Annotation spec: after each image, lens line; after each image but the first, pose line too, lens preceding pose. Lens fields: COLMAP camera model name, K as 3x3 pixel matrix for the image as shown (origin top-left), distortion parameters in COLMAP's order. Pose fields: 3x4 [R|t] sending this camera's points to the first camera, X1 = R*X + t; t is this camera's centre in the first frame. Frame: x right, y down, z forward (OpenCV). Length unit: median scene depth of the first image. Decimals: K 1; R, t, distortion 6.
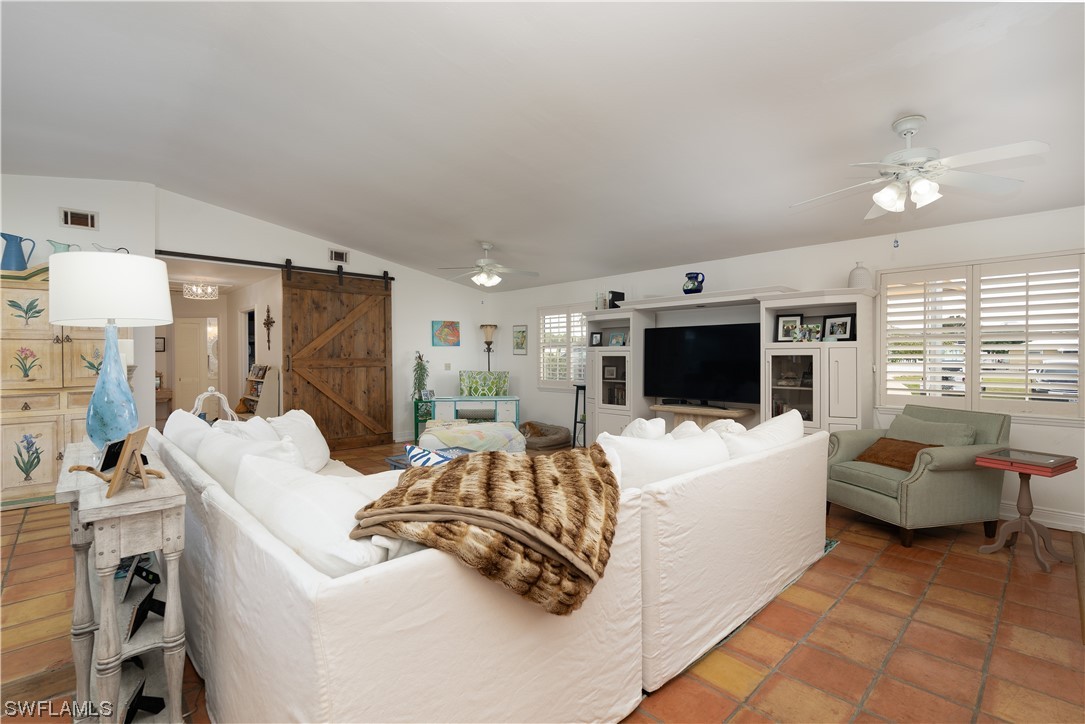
lens RADIAL K [[491.7, 0, 540.9], [0, 491.7, 359.9], [0, 0, 1]] dist [-0.004453, -0.001209]
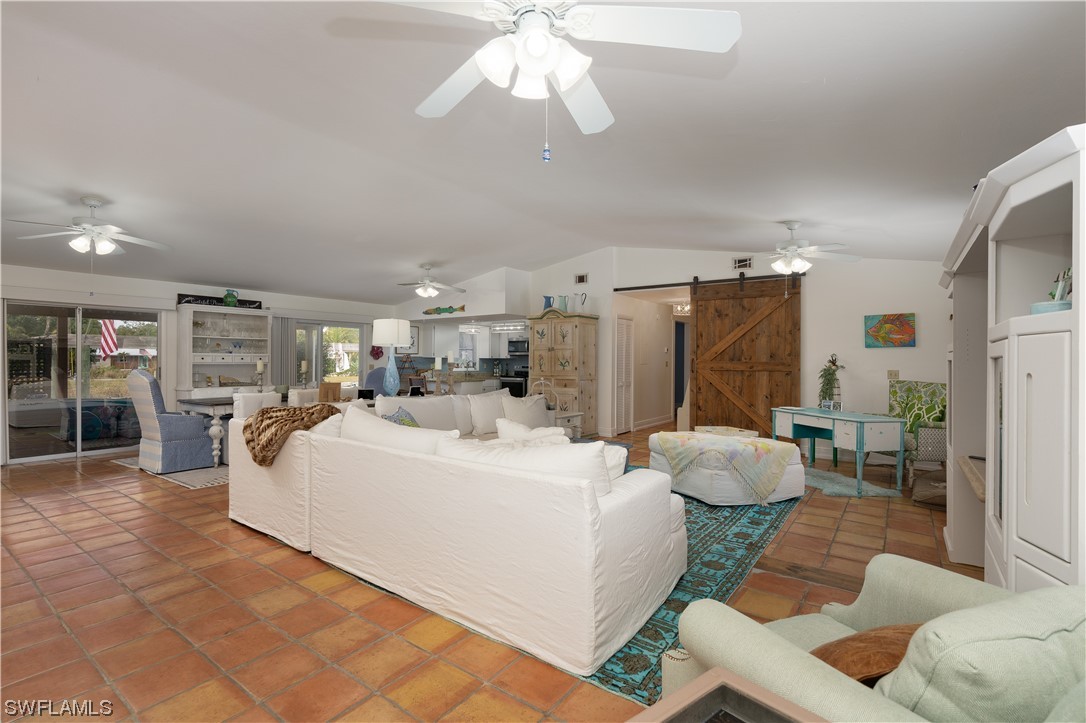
lens RADIAL K [[501.4, 0, 534.9], [0, 501.4, 359.4], [0, 0, 1]] dist [-0.001244, 0.000049]
pose [[0.182297, 0.005555, -0.983228, 0.563804], [-0.011457, 0.999928, 0.003526, -0.006818], [0.983177, 0.010622, 0.182347, 0.387083]]
